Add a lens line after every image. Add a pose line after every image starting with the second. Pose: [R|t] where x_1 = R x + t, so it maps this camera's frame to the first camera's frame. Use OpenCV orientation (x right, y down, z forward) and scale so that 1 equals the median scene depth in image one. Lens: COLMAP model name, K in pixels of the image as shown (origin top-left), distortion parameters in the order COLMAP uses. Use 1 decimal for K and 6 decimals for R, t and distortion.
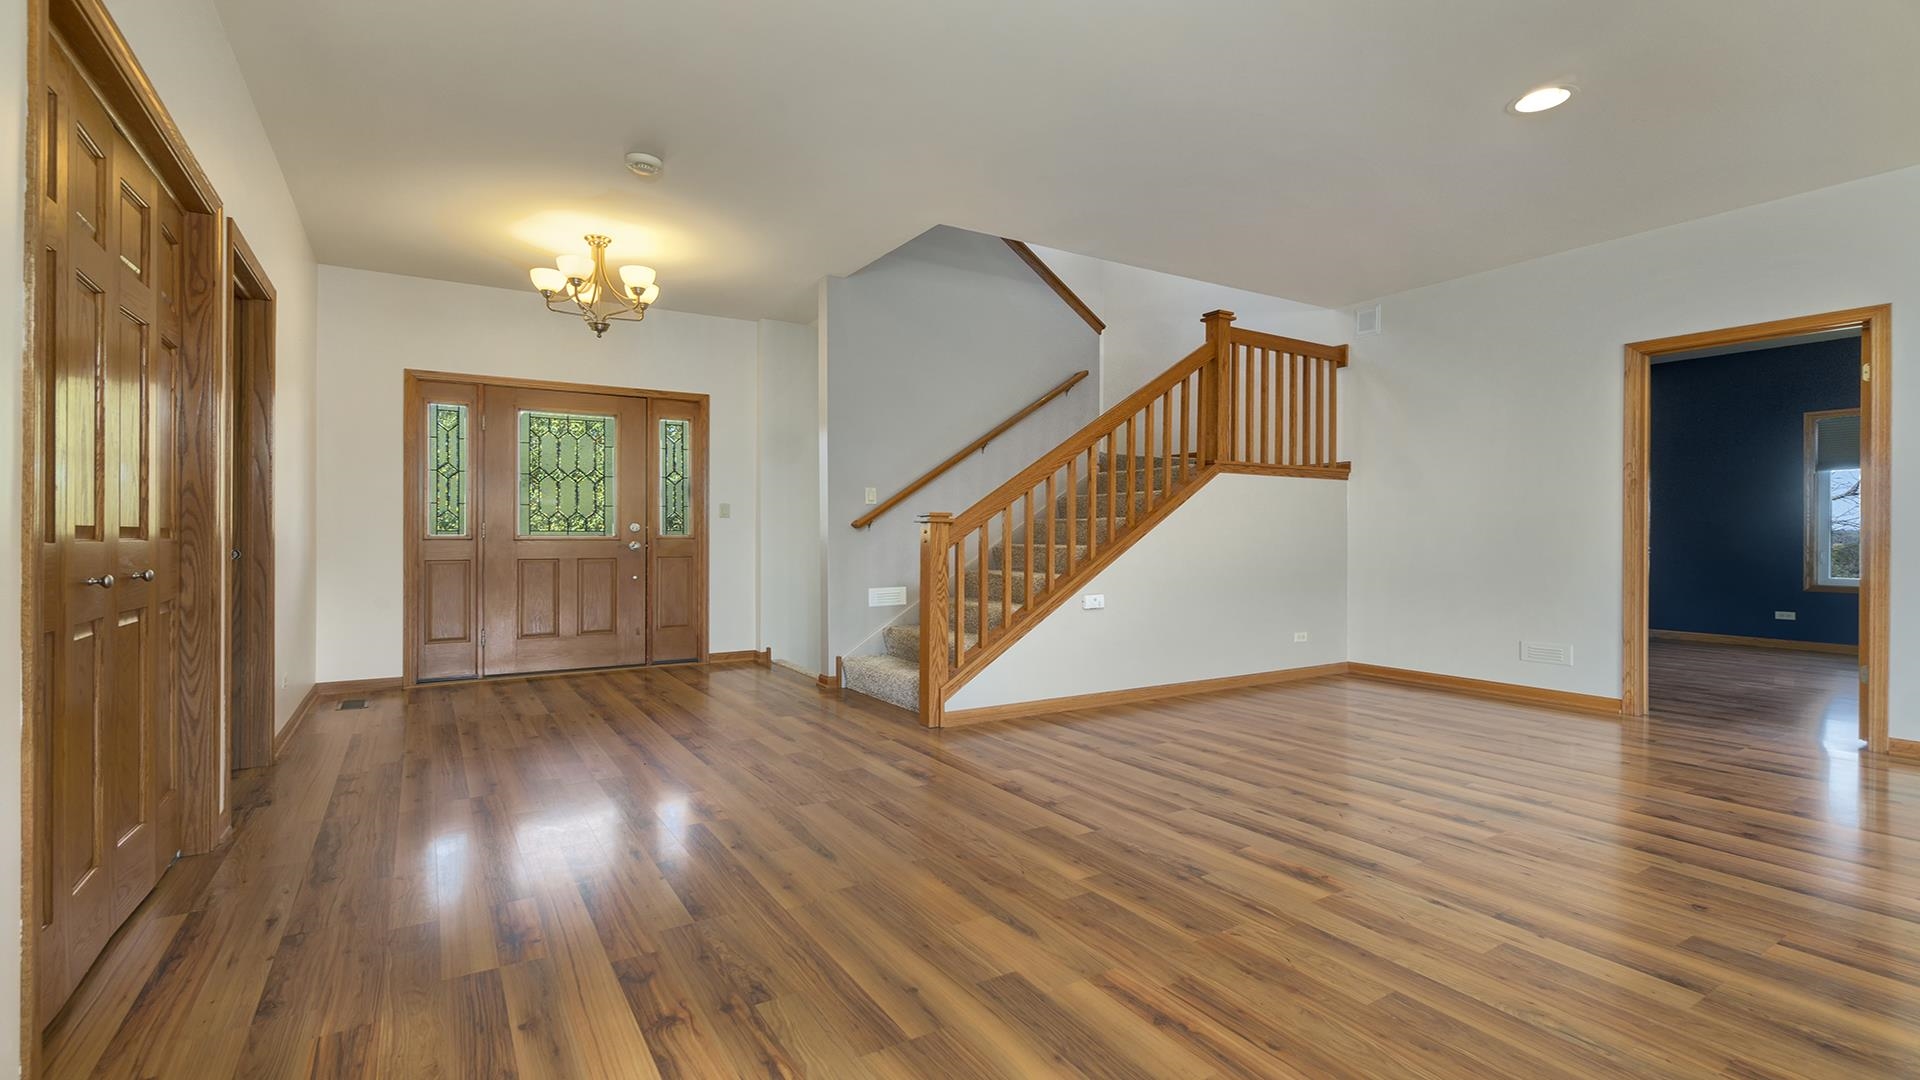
lens RADIAL K [[870.5, 0, 962.8], [0, 870.5, 534.2], [0, 0, 1]] dist [-0.001273, -0.000245]
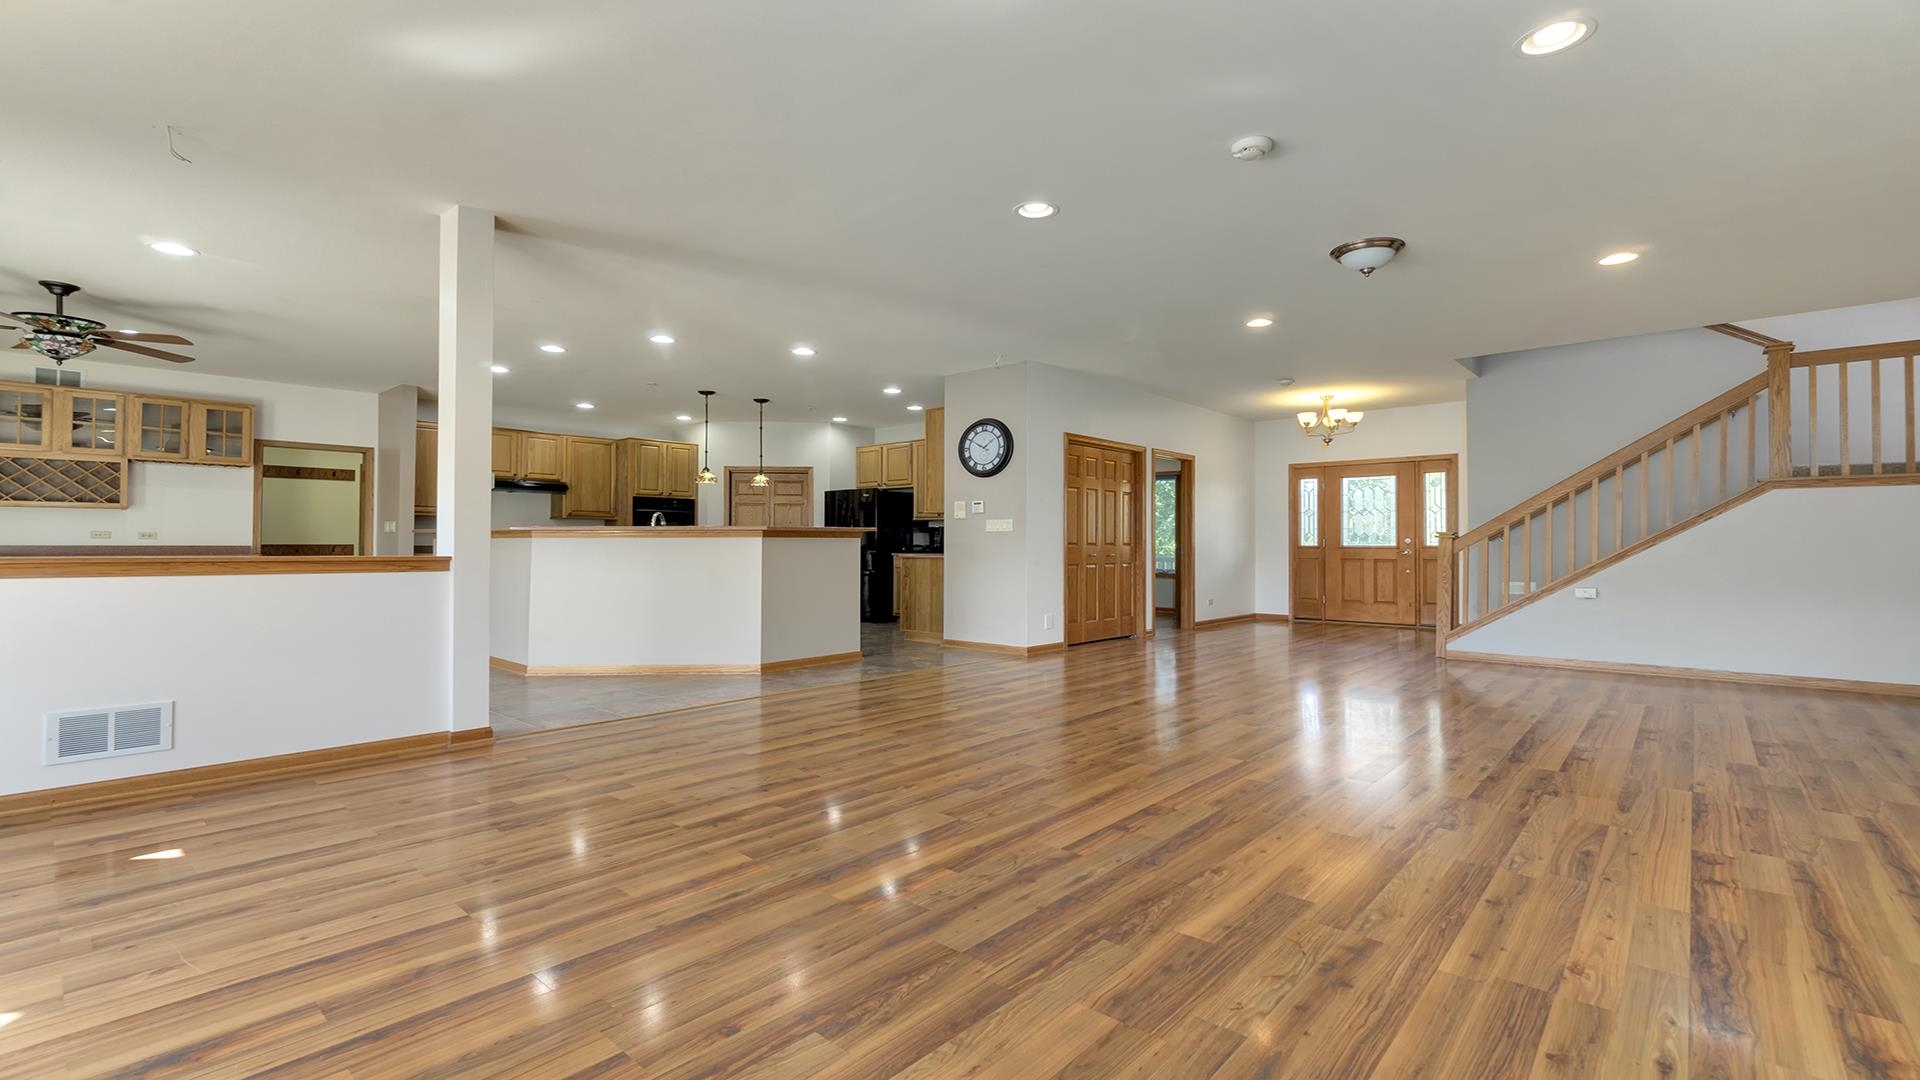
lens RADIAL K [[805.1, 0, 967.2], [0, 805.1, 537.3], [0, 0, 1]] dist [-0.011602, 0.001396]
pose [[0.263277, -0.008273, -0.964685, 1.221675], [-0.000792, 0.999961, -0.008792, -0.000835], [0.964720, 0.003079, 0.263261, -0.282718]]
